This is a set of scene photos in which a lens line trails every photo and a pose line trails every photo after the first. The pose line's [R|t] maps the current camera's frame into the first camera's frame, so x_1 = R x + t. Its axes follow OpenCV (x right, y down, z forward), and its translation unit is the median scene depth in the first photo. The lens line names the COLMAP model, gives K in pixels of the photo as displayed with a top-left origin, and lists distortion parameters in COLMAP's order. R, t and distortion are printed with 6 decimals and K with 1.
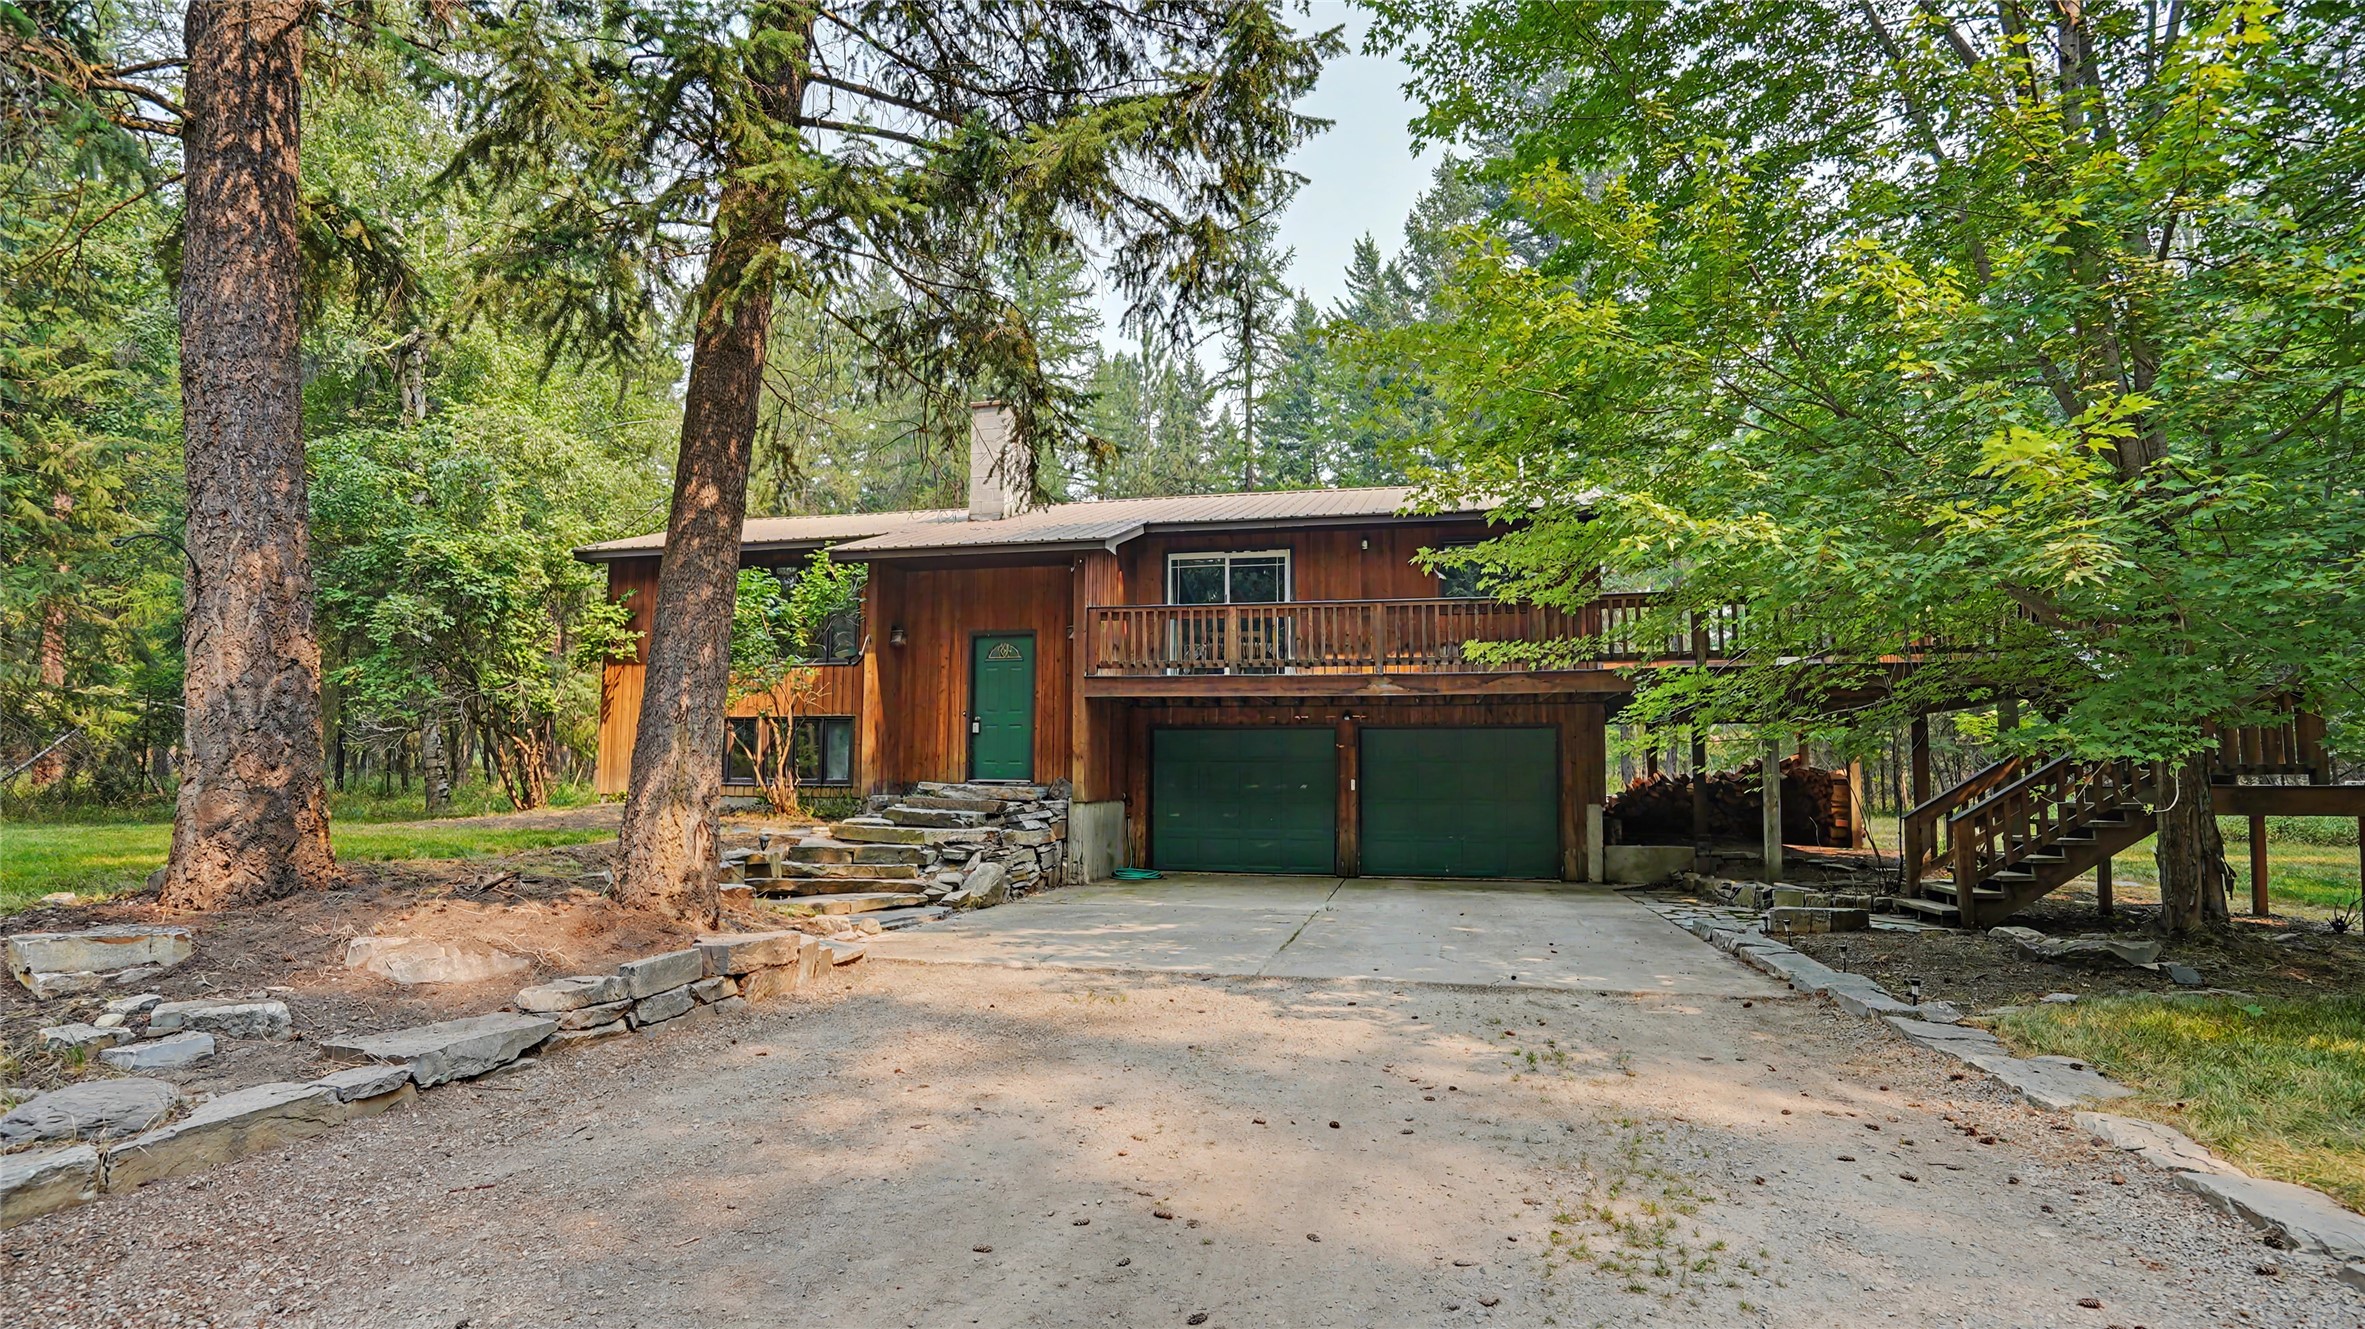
lens RADIAL K [[1175.0, 0, 1182.4], [0, 1175.0, 667.2], [0, 0, 1]] dist [-0.005248, 0.000737]
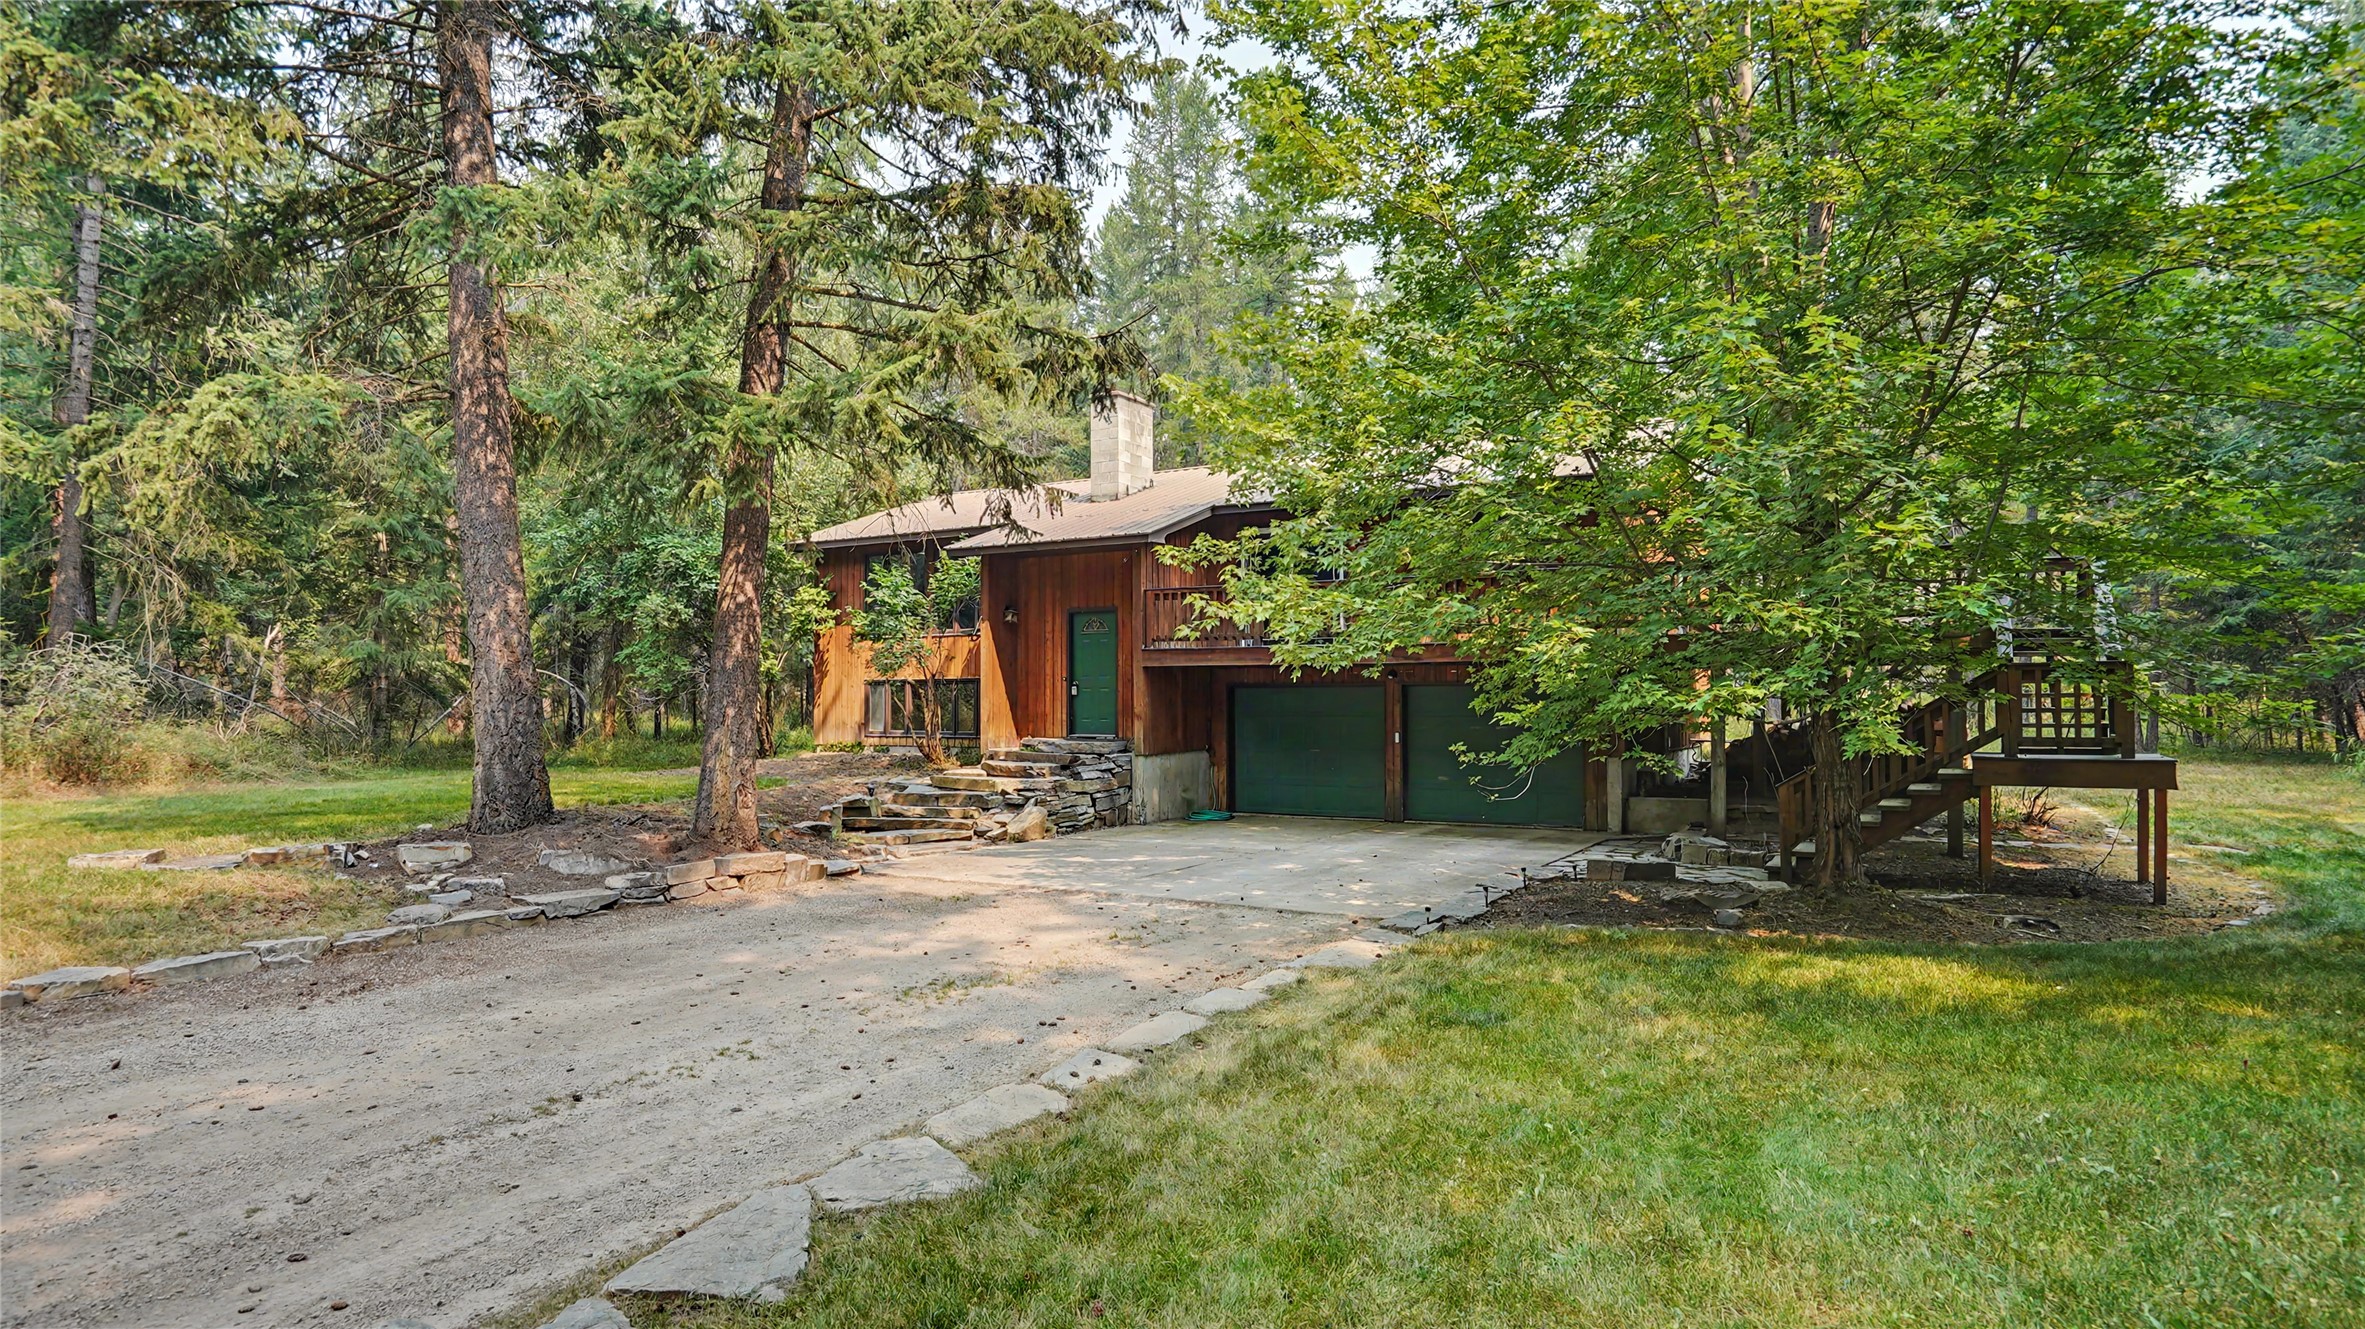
lens RADIAL K [[1392.8, 0, 1183.3], [0, 1392.8, 668.6], [0, 0, 1]] dist [0.004012, -0.000458]
pose [[0.954029, -0.015871, -0.299294, 0.378752], [0.039164, 0.996636, 0.071988, -0.073068], [0.297145, -0.080400, 0.951441, -0.324313]]
